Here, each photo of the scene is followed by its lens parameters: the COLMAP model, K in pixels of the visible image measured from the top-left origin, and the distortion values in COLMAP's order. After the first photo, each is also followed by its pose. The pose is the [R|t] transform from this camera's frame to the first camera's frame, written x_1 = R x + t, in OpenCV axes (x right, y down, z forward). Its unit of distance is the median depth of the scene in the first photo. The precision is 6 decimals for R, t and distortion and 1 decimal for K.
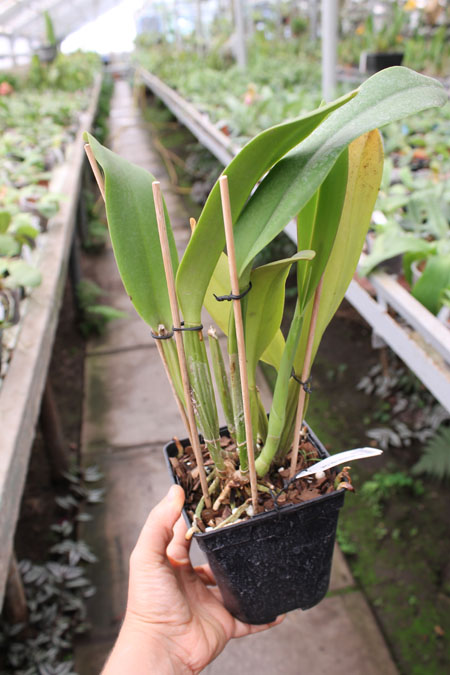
lens RADIAL K [[616.9, 0, 225.0], [0, 616.9, 337.5], [0, 0, 1]] dist [-0.150606, 0.158585]
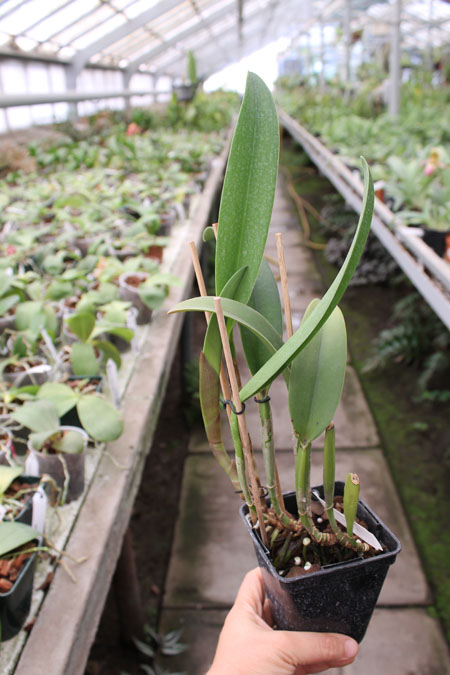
lens RADIAL K [[616.9, 0, 225.0], [0, 616.9, 337.5], [0, 0, 1]] dist [-0.150606, 0.158585]
pose [[0.977821, 0.098268, -0.184959, -0.031092], [-0.109150, 0.992788, -0.049579, -0.074850], [0.178753, 0.068668, 0.981495, 0.147517]]
